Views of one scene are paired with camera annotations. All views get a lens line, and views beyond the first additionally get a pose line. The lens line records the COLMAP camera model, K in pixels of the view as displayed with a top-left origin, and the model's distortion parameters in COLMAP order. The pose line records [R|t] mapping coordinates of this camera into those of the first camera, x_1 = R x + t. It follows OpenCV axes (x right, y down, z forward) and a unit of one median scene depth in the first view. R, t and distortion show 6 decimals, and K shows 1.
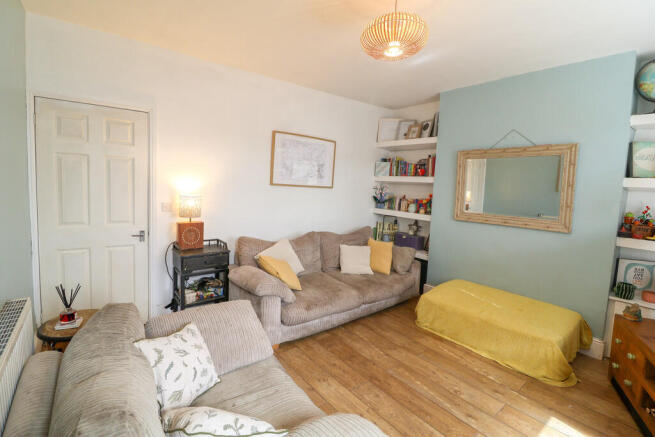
lens RADIAL K [[303.5, 0, 324.6], [0, 303.5, 218.4], [0, 0, 1]] dist [-0.019176, -0.001380]
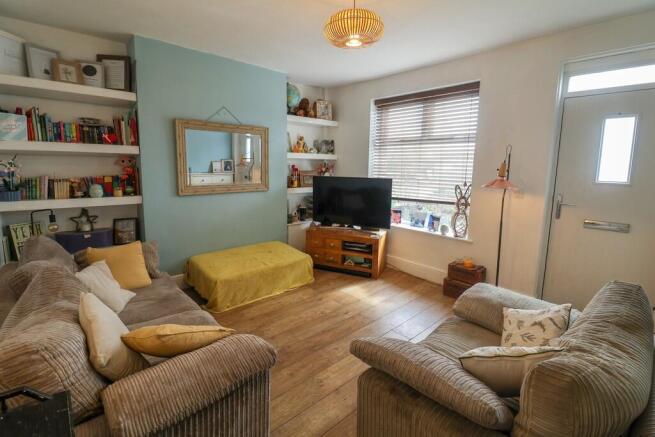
lens RADIAL K [[303.5, 0, 324.8], [0, 303.5, 214.6], [0, 0, 1]] dist [-0.019176, -0.001380]
pose [[-0.086238, -0.200772, 0.975835, -0.622482], [0.090745, 0.973829, 0.208379, -0.110827], [-0.992133, 0.106522, -0.065762, 0.787774]]
